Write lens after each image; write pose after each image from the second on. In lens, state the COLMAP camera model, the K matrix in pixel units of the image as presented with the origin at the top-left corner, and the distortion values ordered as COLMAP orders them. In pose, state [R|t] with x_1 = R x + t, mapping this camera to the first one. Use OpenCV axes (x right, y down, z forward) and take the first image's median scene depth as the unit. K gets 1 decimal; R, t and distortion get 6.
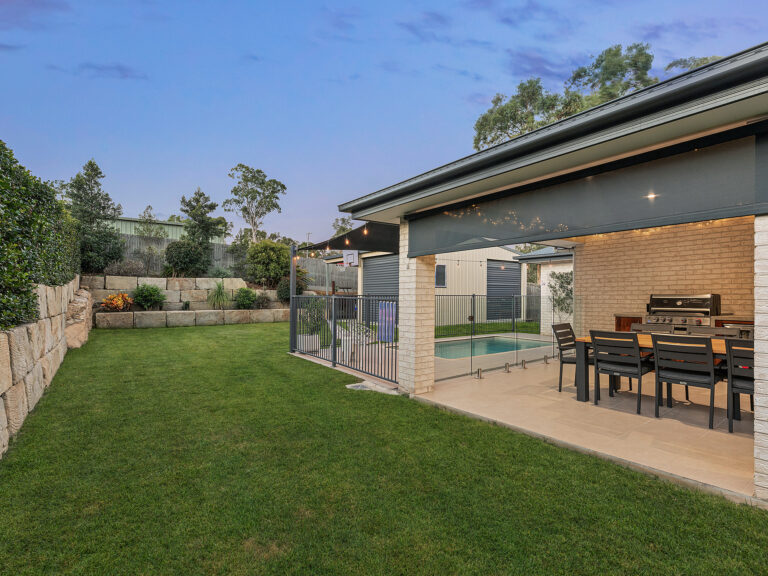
lens RADIAL K [[383.7, 0, 390.2], [0, 383.7, 291.8], [0, 0, 1]] dist [-0.000506, -0.000039]
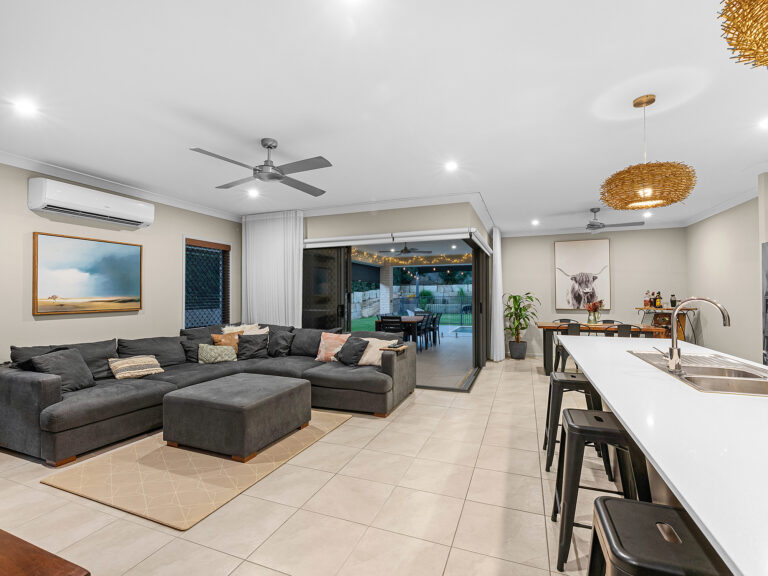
lens RADIAL K [[349.9, 0, 384.7], [0, 349.9, 291.0], [0, 0, 1]] dist [-0.000946, -0.000119]
pose [[0.541821, -0.007321, -0.840462, 0.618270], [0.008449, 0.999959, -0.003264, -0.007287], [0.840452, -0.005332, 0.541860, -0.068867]]
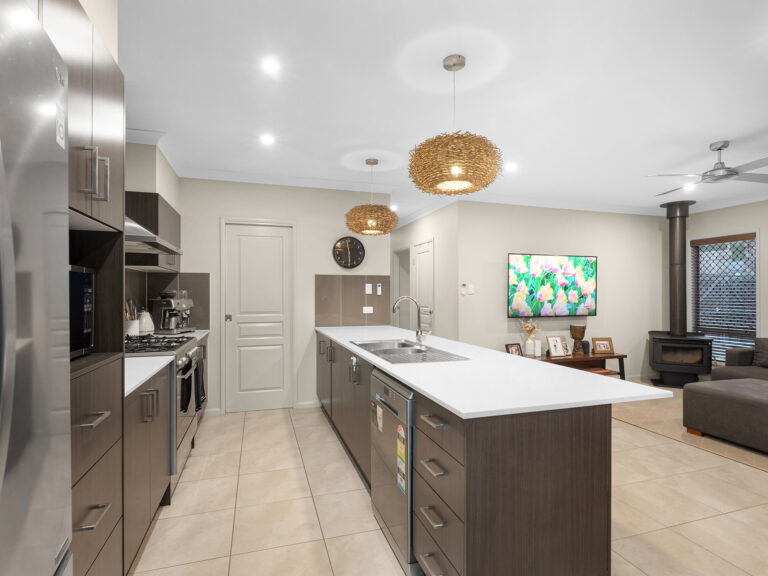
lens RADIAL K [[402.6, 0, 384.6], [0, 402.6, 293.6], [0, 0, 1]] dist [0.000605, 0.001100]
pose [[-0.953943, 0.003157, 0.299972, 0.549436], [-0.000525, 0.999926, -0.012193, -0.004130], [-0.299988, -0.011789, -0.953870, 0.197454]]
